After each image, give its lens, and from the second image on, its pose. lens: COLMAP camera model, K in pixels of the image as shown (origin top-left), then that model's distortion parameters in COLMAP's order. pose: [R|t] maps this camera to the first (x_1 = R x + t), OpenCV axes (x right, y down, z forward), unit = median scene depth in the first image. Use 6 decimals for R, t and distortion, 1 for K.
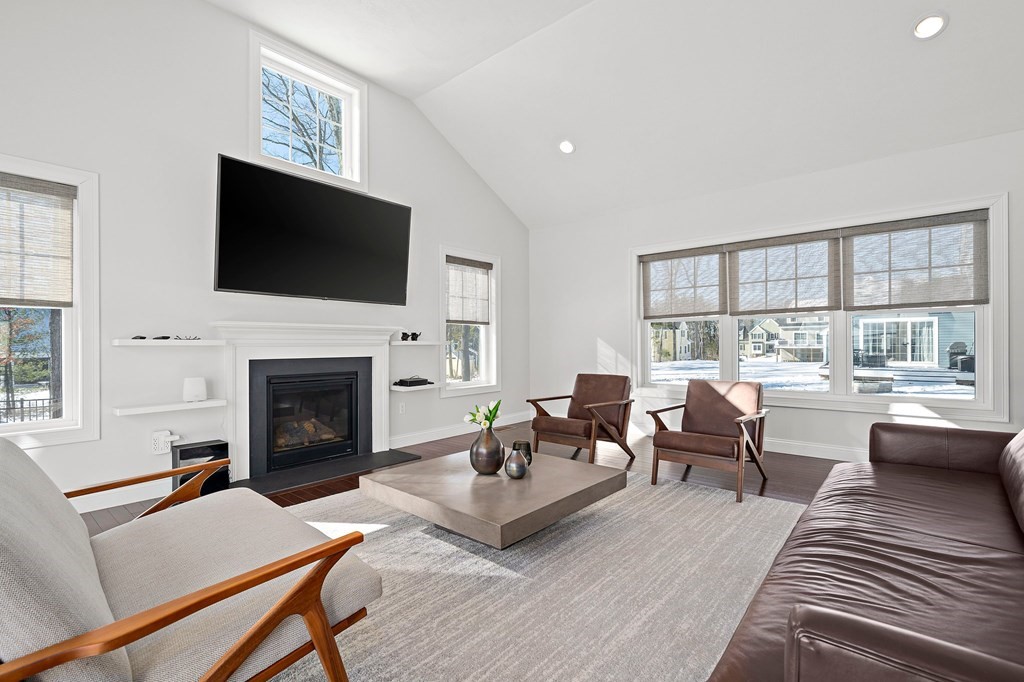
lens RADIAL K [[460.4, 0, 512.0], [0, 460.4, 341.0], [0, 0, 1]] dist [0.009621, 0.000044]
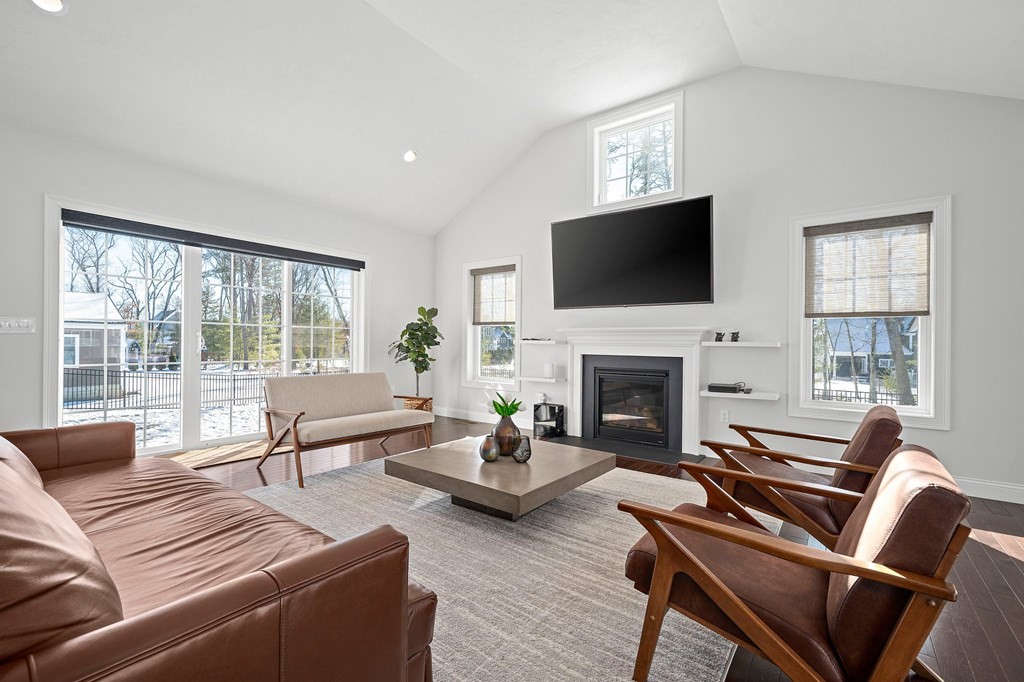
lens RADIAL K [[436.5, 0, 512.0], [0, 436.5, 341.0], [0, 0, 1]] dist [-0.001459, -0.000207]
pose [[0.067909, 0.000273, -0.997691, 0.637107], [-0.005543, 0.999985, -0.000104, 0.000578], [0.997676, 0.005538, 0.067910, 0.573217]]
